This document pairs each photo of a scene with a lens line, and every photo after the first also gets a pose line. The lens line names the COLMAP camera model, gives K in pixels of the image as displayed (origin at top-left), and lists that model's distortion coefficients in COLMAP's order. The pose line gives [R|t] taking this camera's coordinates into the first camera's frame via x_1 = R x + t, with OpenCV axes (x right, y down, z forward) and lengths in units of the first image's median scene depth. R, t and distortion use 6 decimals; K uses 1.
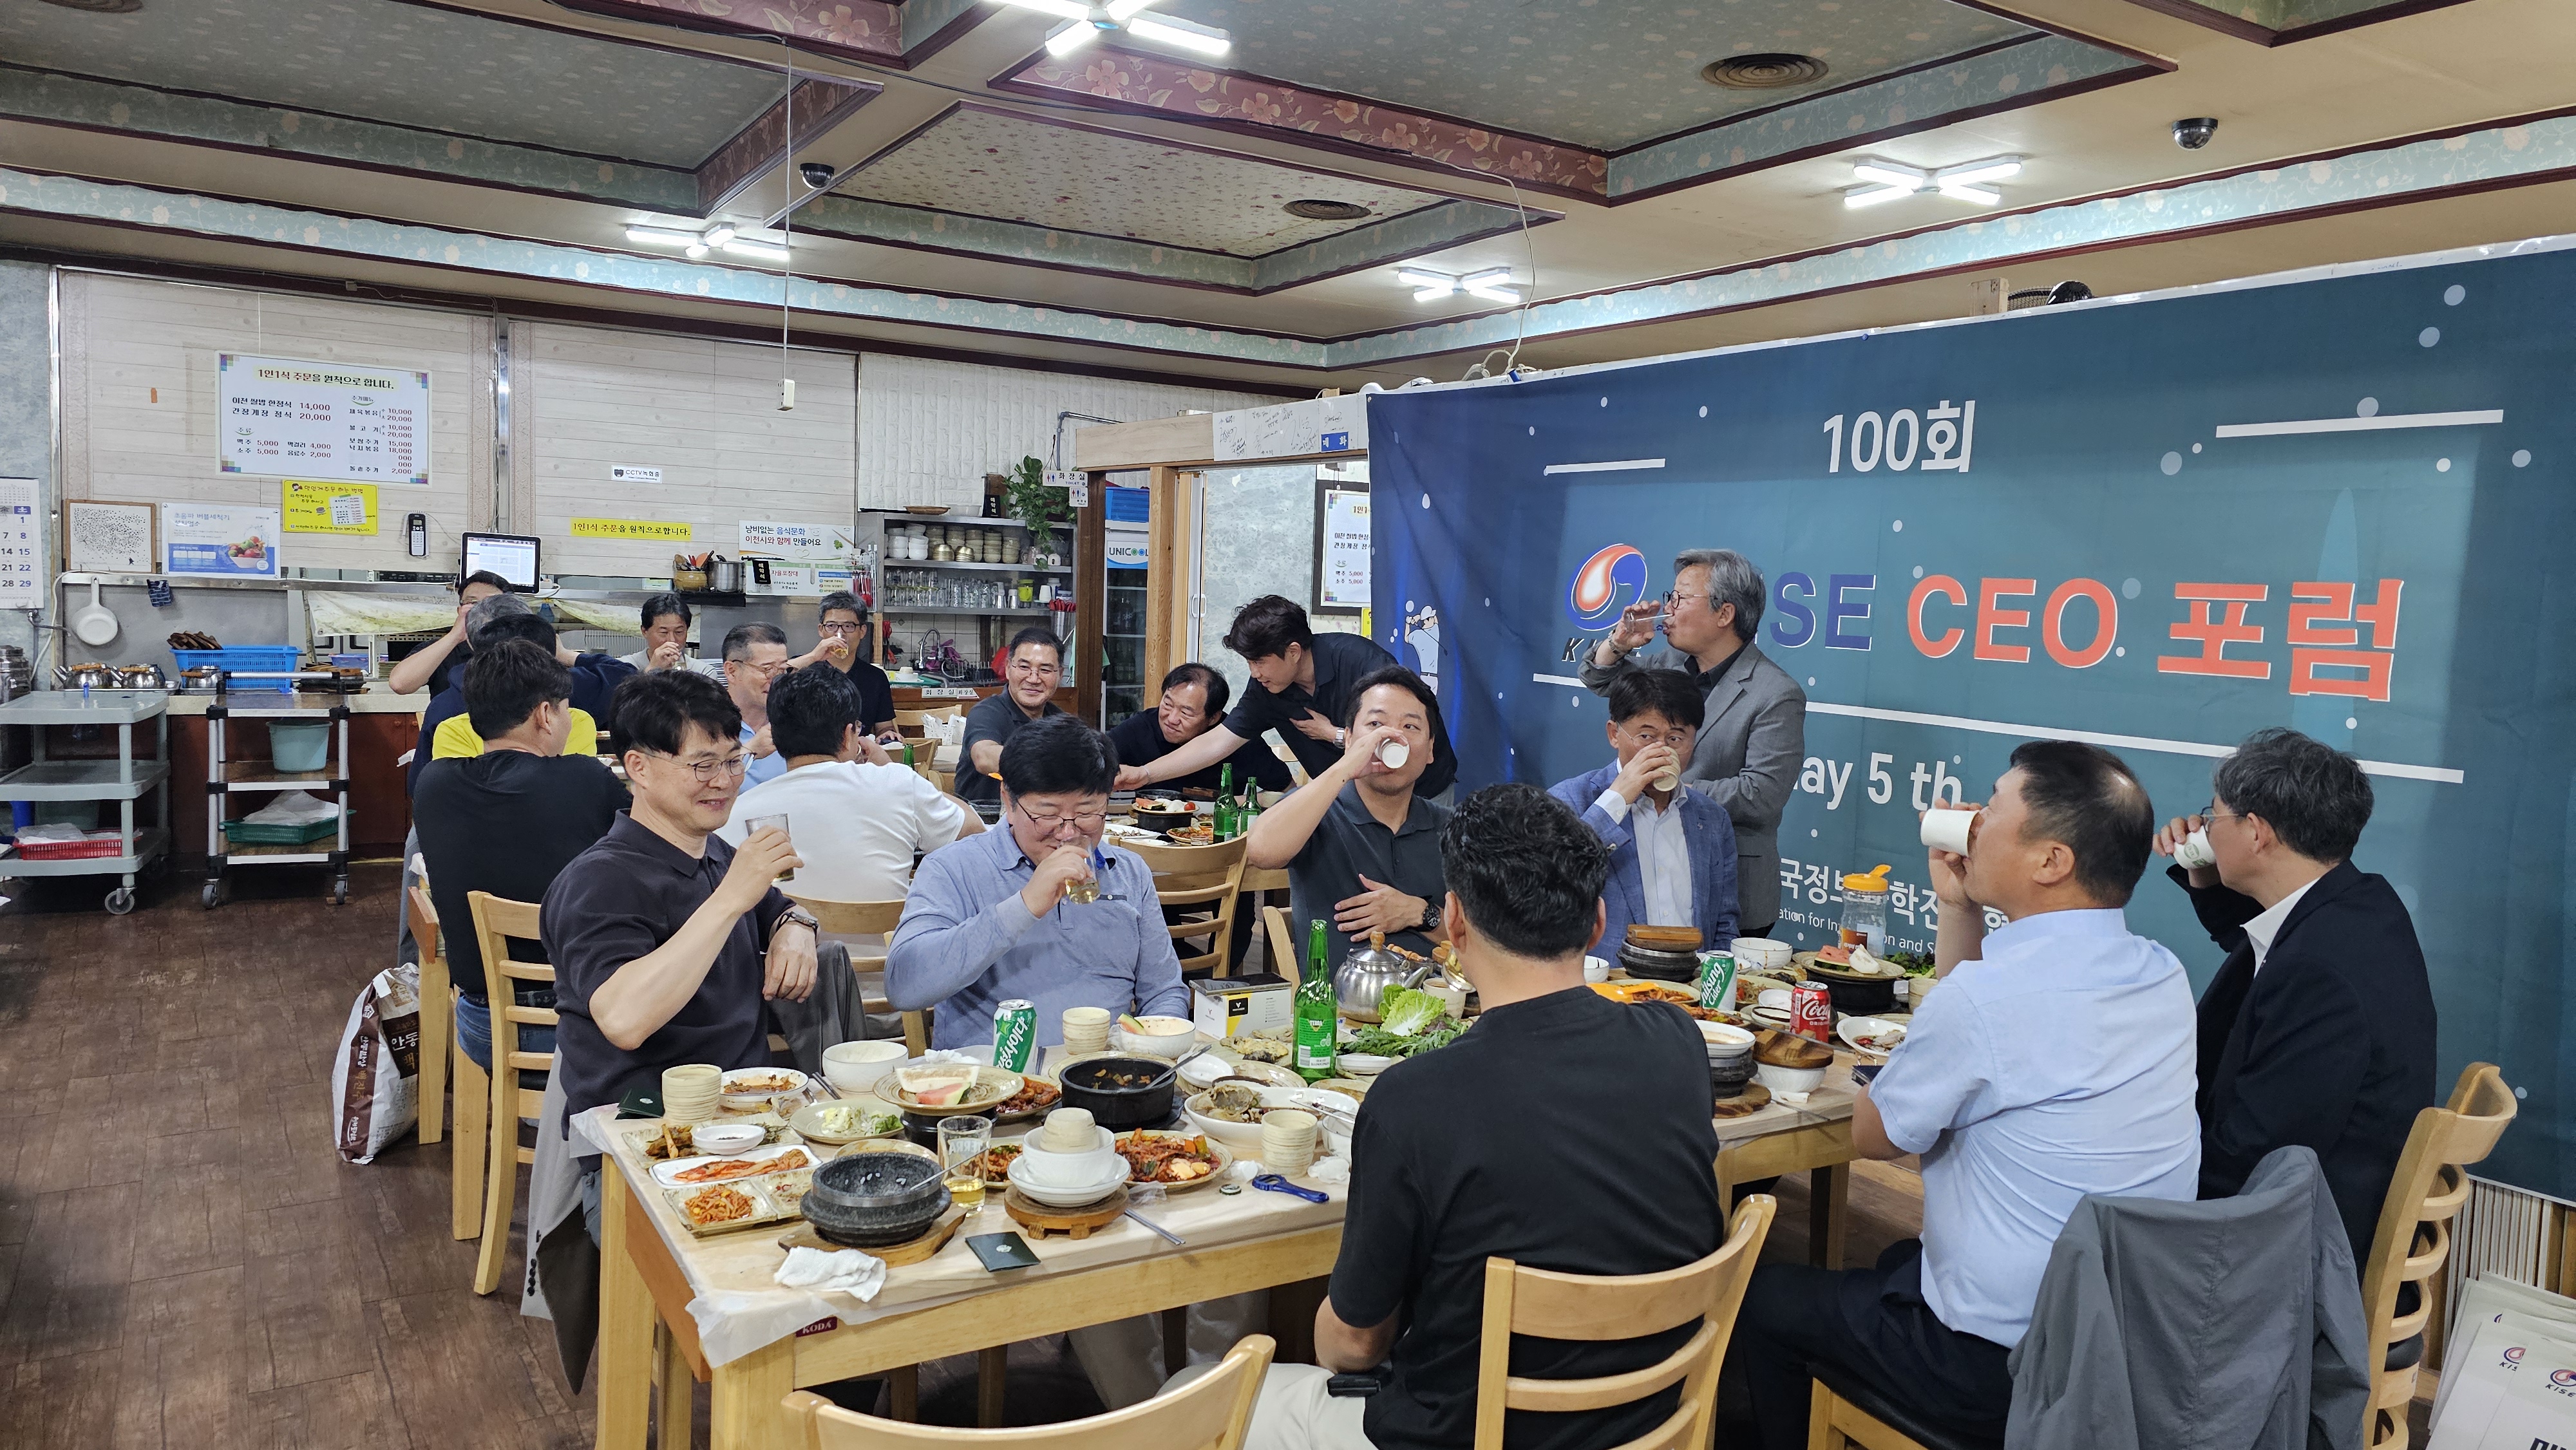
lens RADIAL K [[1756.5, 0, 1309.2], [0, 1756.5, 695.8], [0, 0, 1]] dist [0.104156, -0.101309]
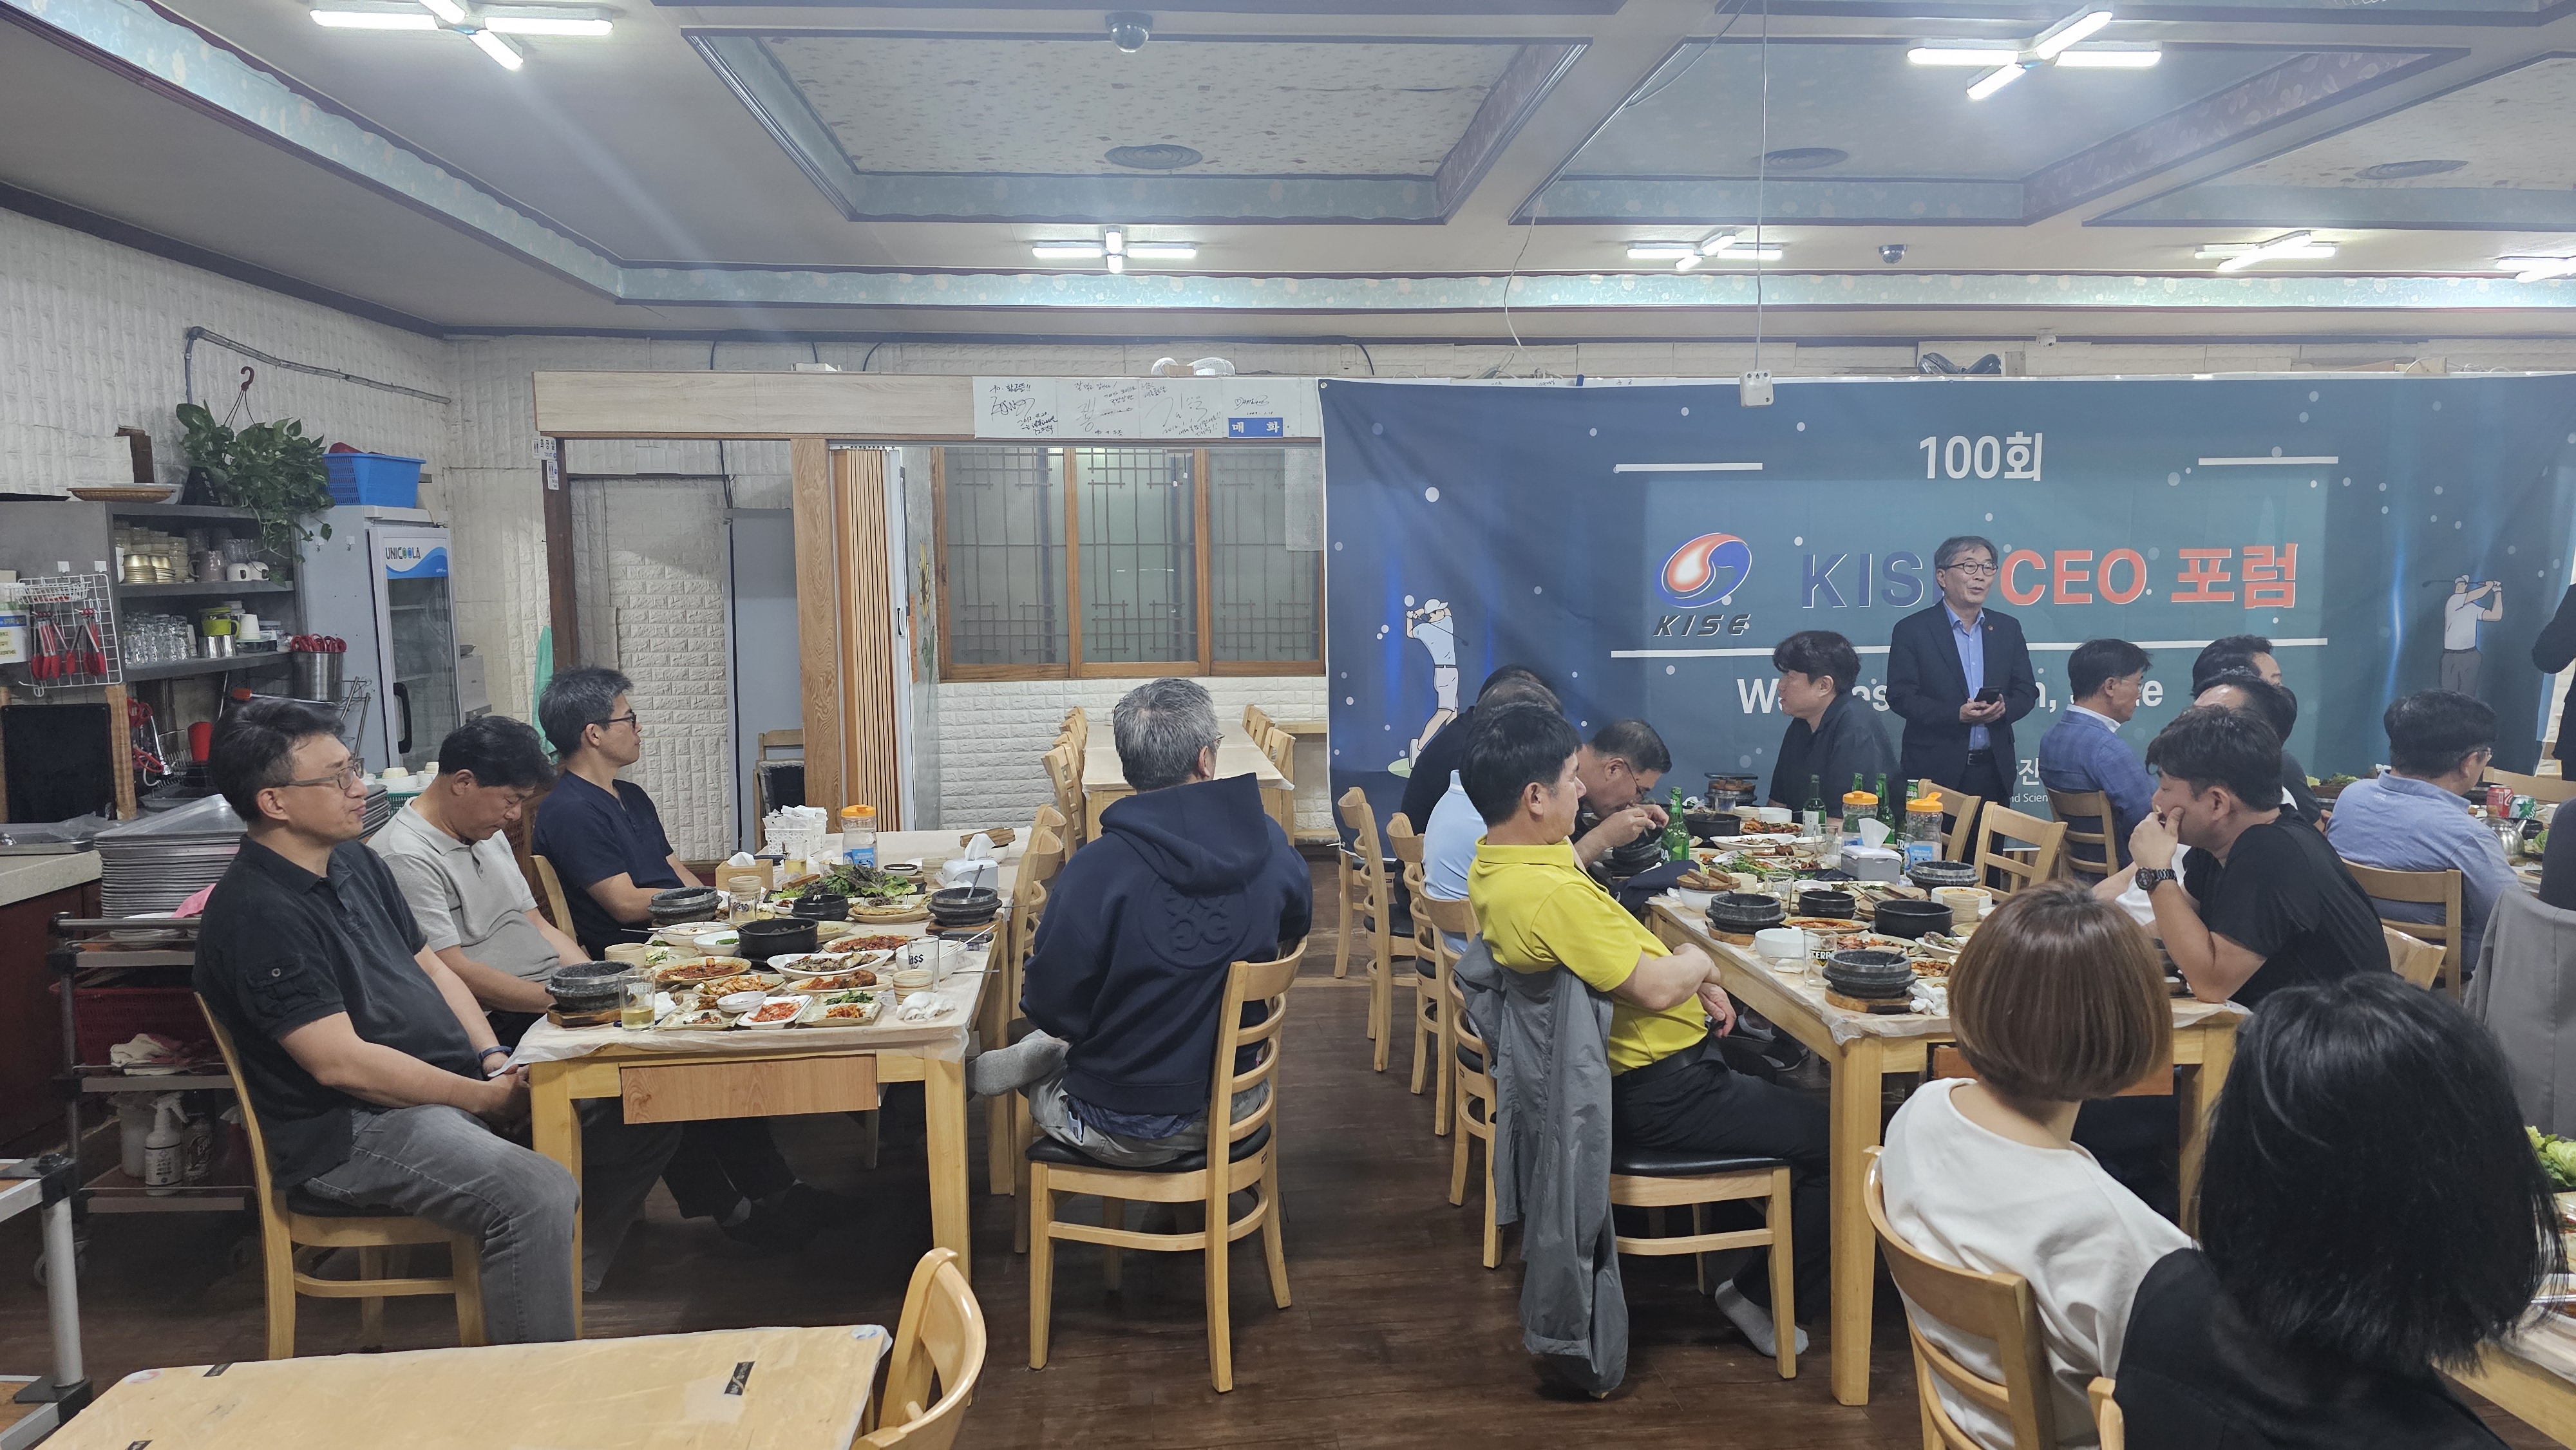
lens RADIAL K [[1681.0, 0, 1323.2], [0, 1681.0, 747.7], [0, 0, 1]] dist [0.084187, -0.087649]
pose [[0.431165, -0.146341, 0.890326, -0.854338], [0.086318, 0.988924, 0.120746, -0.090658], [-0.898135, 0.024790, 0.439021, 0.645852]]
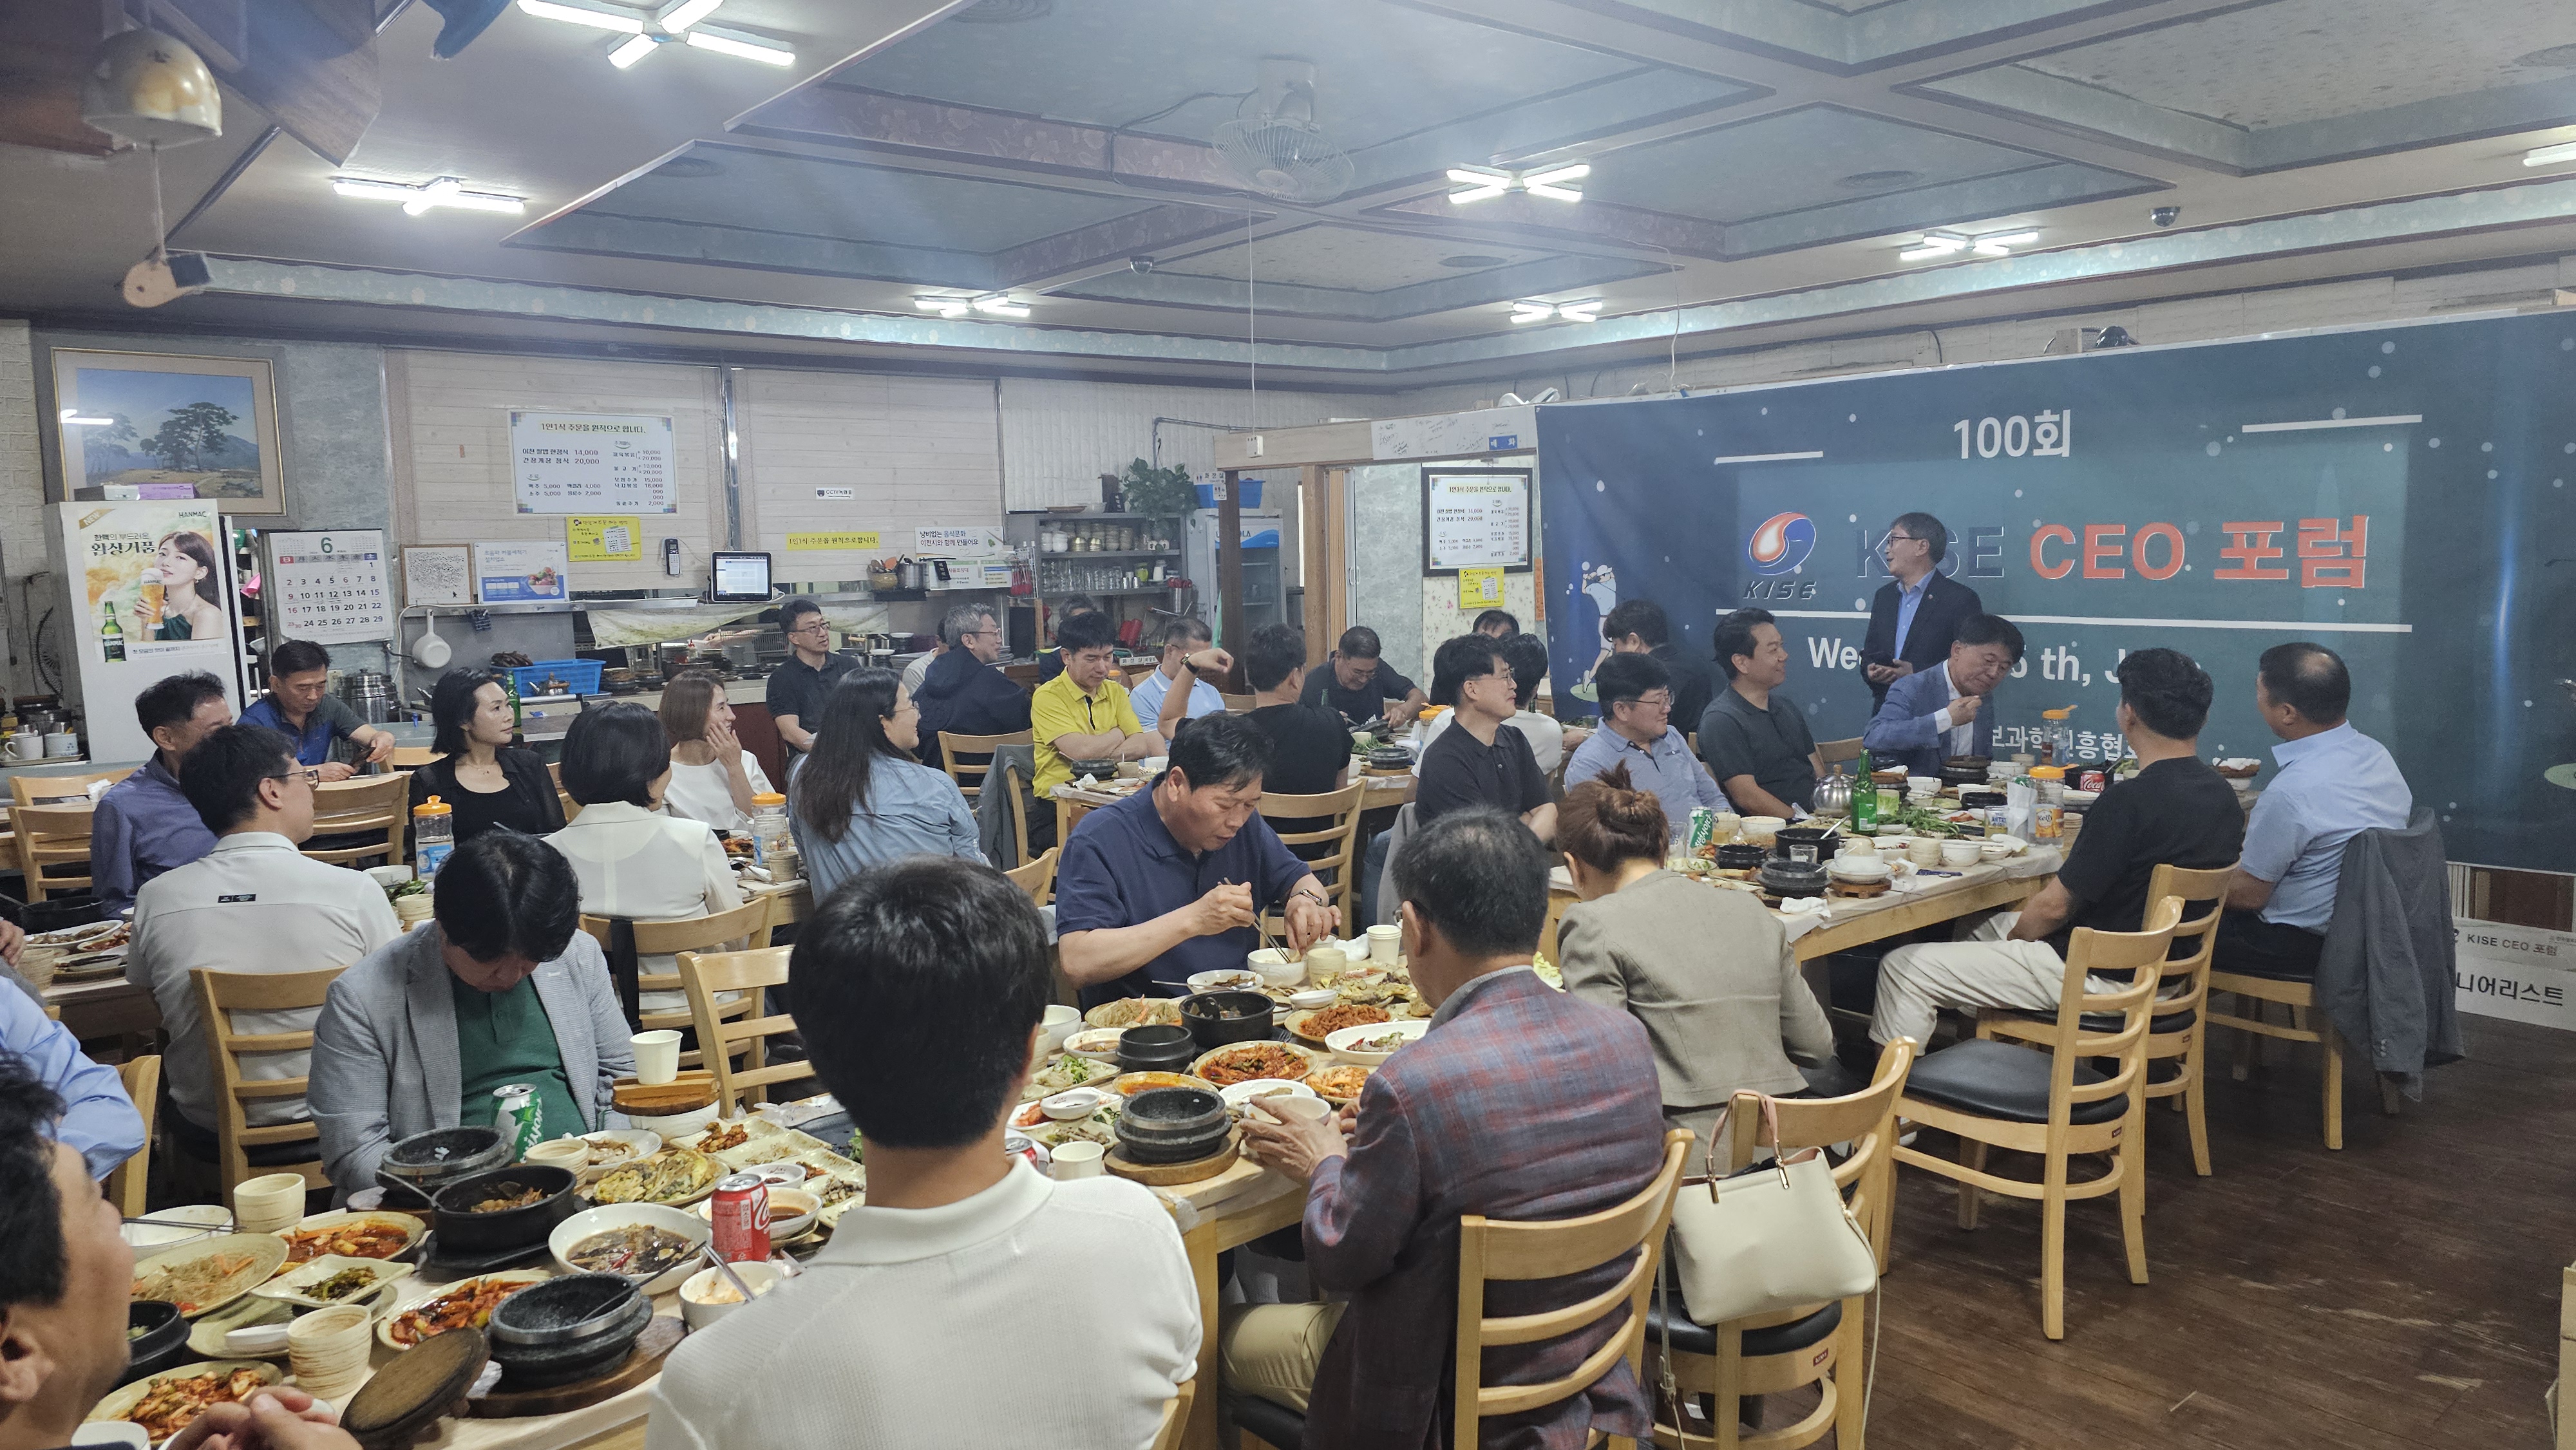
lens RADIAL K [[1768.9, 0, 1327.8], [0, 1768.9, 701.8], [0, 0, 1]] dist [0.100695, -0.090331]
pose [[0.985835, -0.074134, 0.150447, -0.356407], [0.069525, 0.996942, 0.035674, -0.010415], [-0.152632, -0.024709, 0.987974, -0.305838]]
